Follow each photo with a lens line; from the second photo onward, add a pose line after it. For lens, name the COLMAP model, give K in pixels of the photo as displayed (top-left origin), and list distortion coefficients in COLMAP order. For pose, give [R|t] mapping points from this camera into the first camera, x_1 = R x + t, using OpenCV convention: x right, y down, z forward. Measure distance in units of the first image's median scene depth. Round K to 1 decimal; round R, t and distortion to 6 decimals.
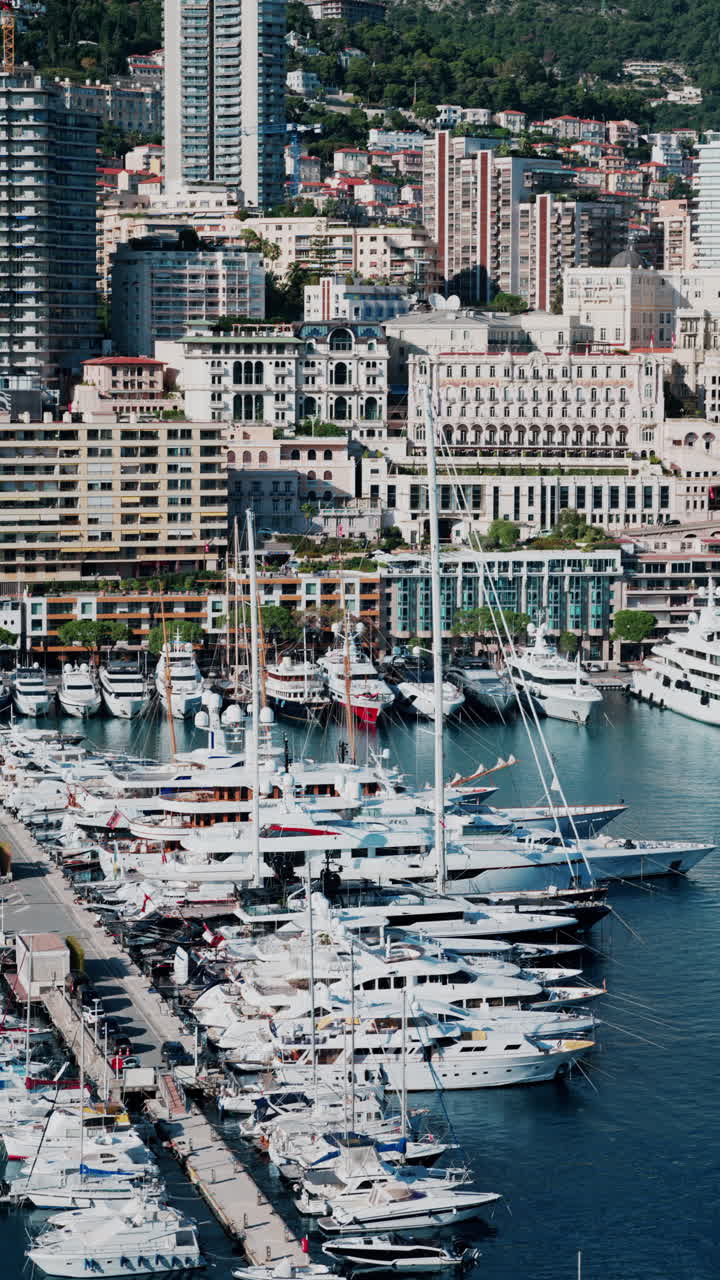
lens RADIAL K [[3060.7, 0, 360.0], [0, 3060.7, 640.0], [0, 0, 1]] dist [0.106751, 0.750658]
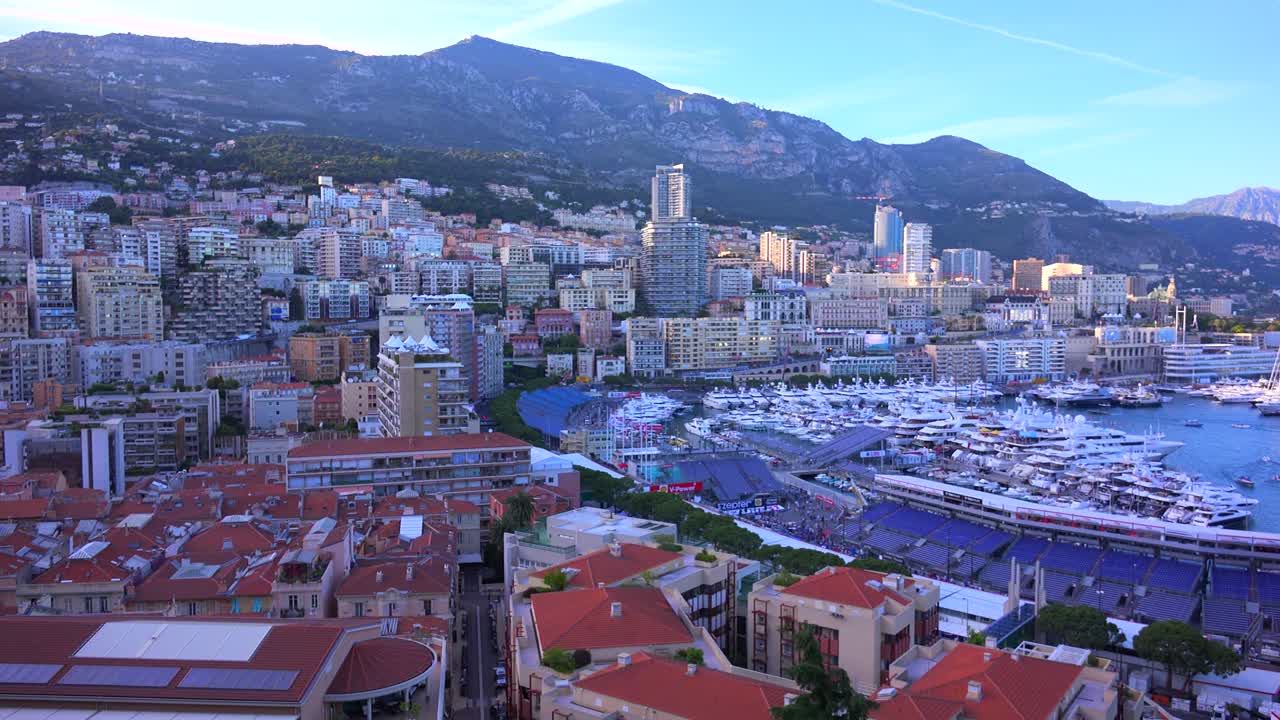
lens RADIAL K [[992.5, 0, 640.0], [0, 992.5, 360.0], [0, 0, 1]] dist [0.005610, -0.002099]
pose [[0.993668, -0.013141, 0.111584, -0.296472], [0.016325, 0.999484, -0.027671, 0.000566], [-0.111163, 0.029317, 0.993370, -0.068162]]
